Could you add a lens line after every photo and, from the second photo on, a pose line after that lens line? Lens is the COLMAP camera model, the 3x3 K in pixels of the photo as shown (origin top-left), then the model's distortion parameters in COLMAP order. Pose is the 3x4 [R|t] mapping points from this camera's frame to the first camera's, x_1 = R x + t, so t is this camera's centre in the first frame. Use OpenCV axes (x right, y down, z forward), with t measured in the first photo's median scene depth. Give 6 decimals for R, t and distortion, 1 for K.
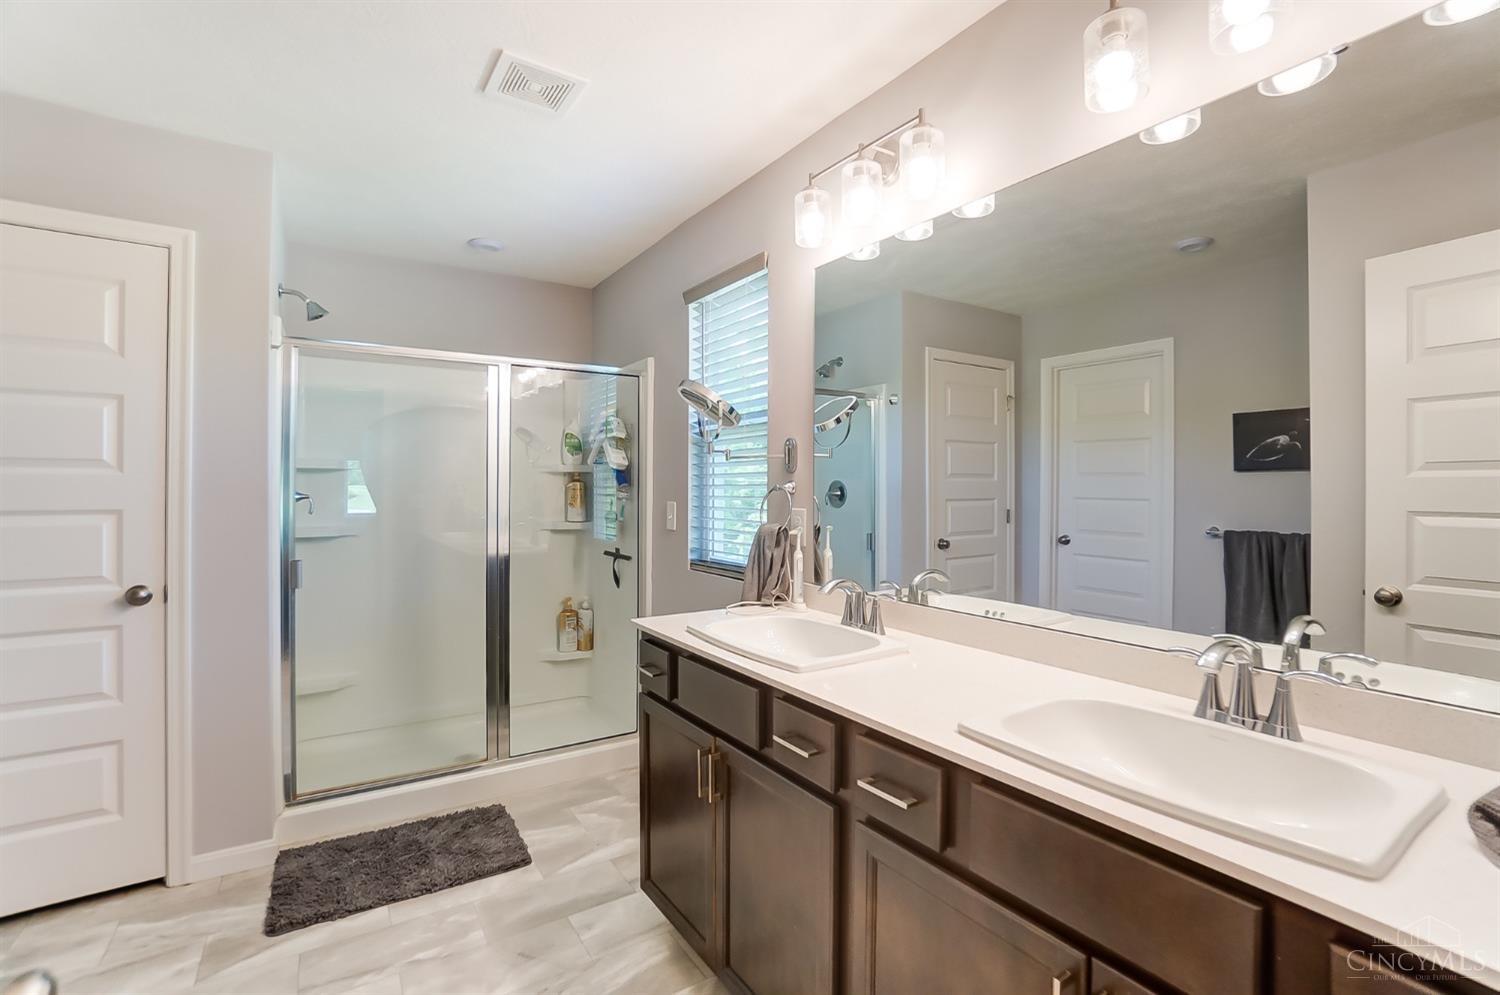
lens RADIAL K [[695.5, 0, 753.4], [0, 695.5, 492.4], [0, 0, 1]] dist [-0.000281, 0.000444]
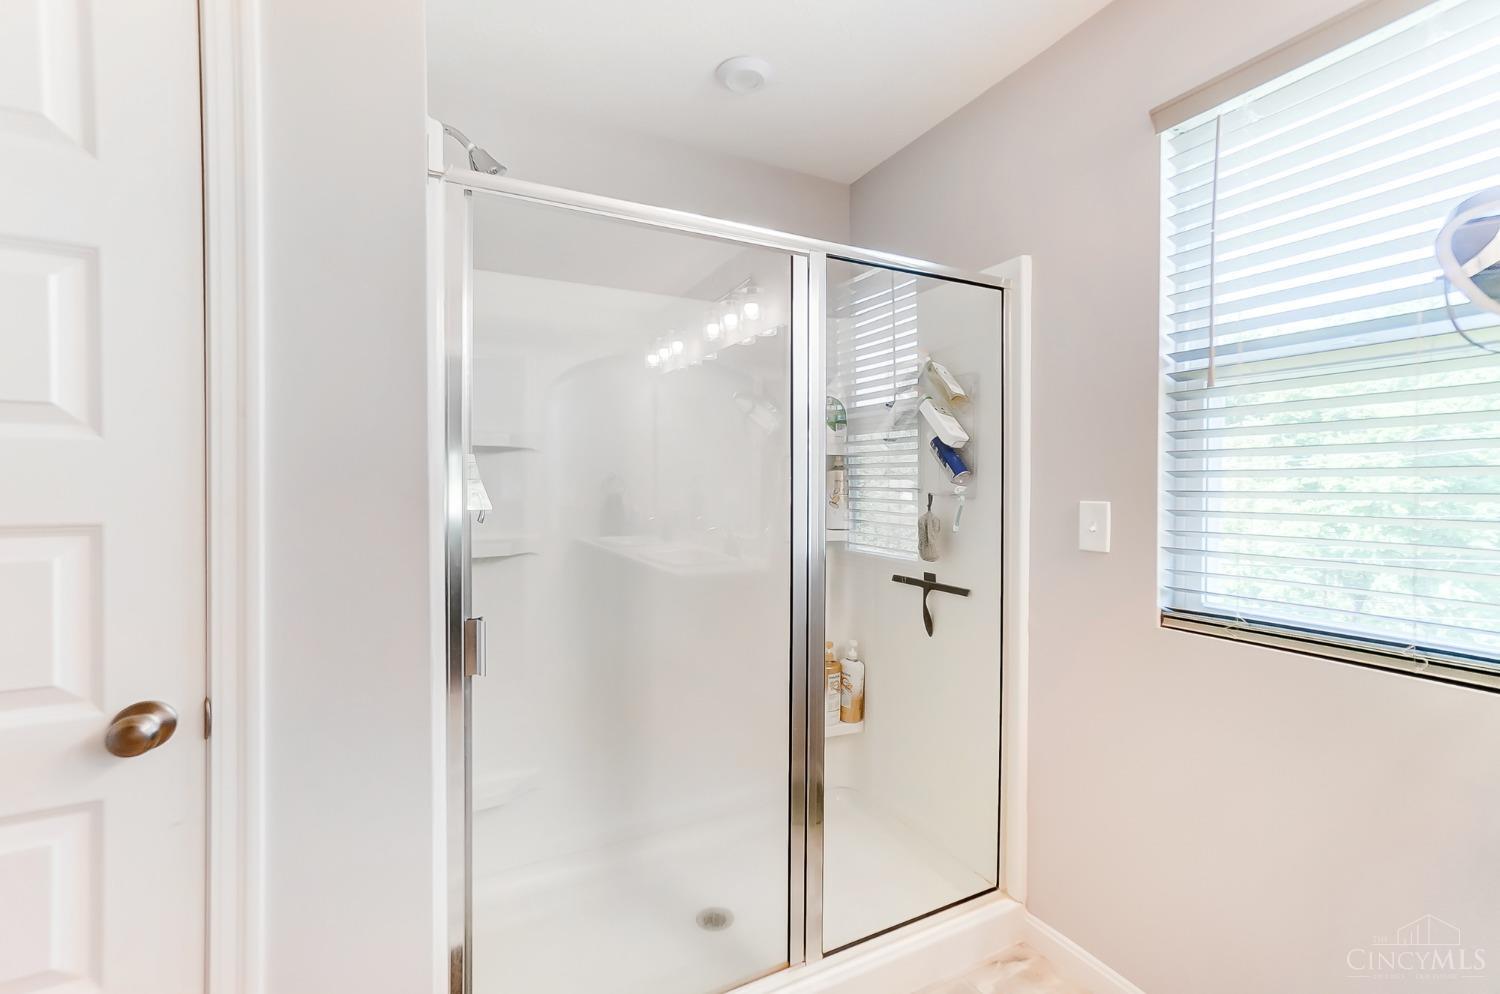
lens RADIAL K [[695.5, 0, 798.2], [0, 695.5, 498.0], [0, 0, 1]] dist [-0.000281, 0.000444]
pose [[0.998104, 0.000920, -0.061549, -0.339760], [0.000072, 0.999870, 0.016114, 0.001864], [0.061556, -0.016087, 0.997974, 0.446308]]
